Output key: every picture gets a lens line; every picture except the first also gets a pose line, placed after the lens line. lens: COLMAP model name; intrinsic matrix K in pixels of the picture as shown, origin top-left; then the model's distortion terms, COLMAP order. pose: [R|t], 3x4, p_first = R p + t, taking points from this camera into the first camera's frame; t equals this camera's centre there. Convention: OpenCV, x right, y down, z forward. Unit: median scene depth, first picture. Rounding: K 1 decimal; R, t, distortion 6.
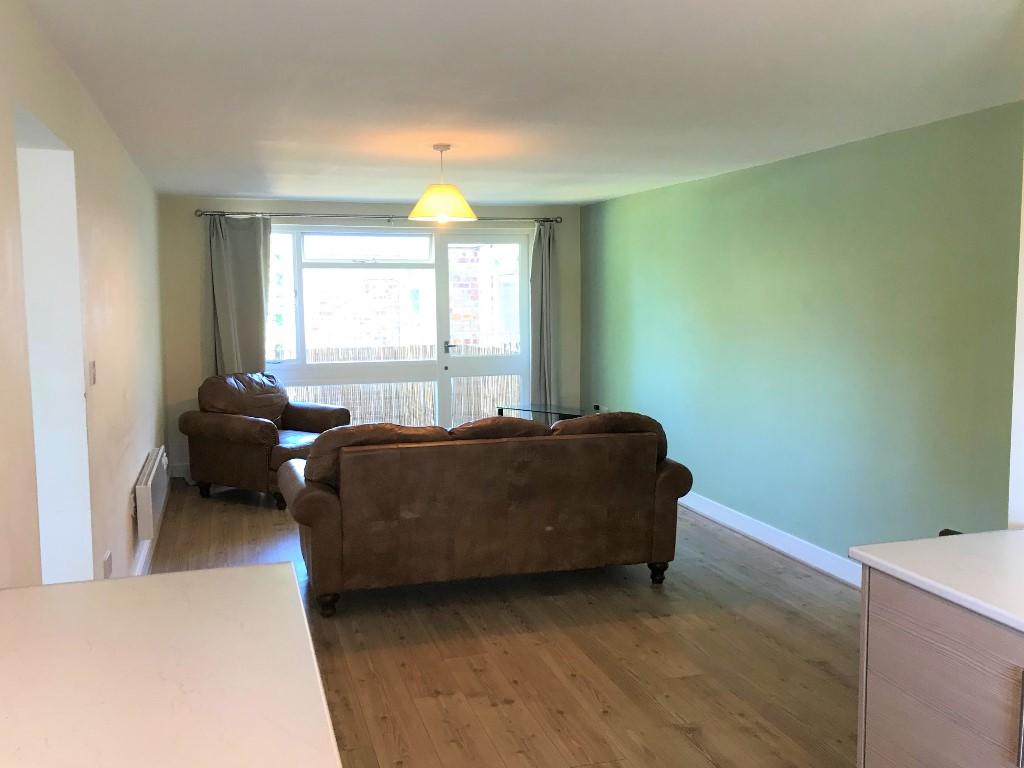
lens RADIAL K [[847.2, 0, 512.5], [0, 847.2, 378.0], [0, 0, 1]] dist [0.041732, -0.002437]
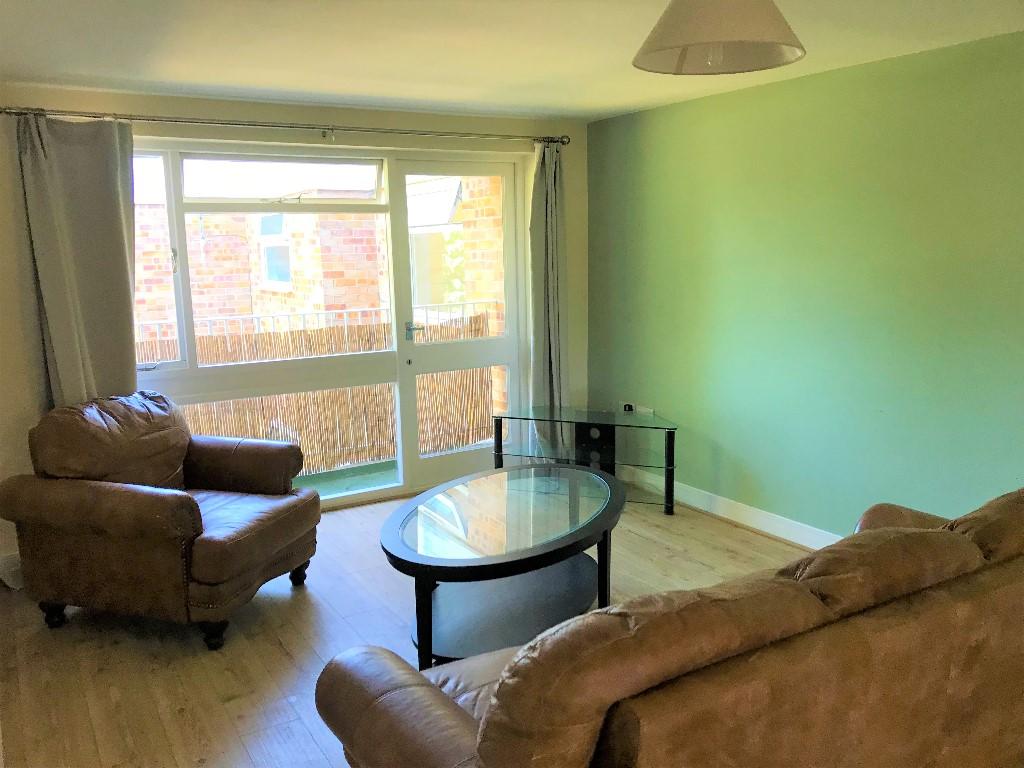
lens RADIAL K [[847.2, 0, 510.7], [0, 847.2, 392.4], [0, 0, 1]] dist [0.041732, -0.002437]
pose [[0.976248, -0.052693, 0.210151, -0.163527], [0.038788, 0.996810, 0.069749, -0.035541], [-0.213156, -0.059941, 0.975178, 0.361738]]
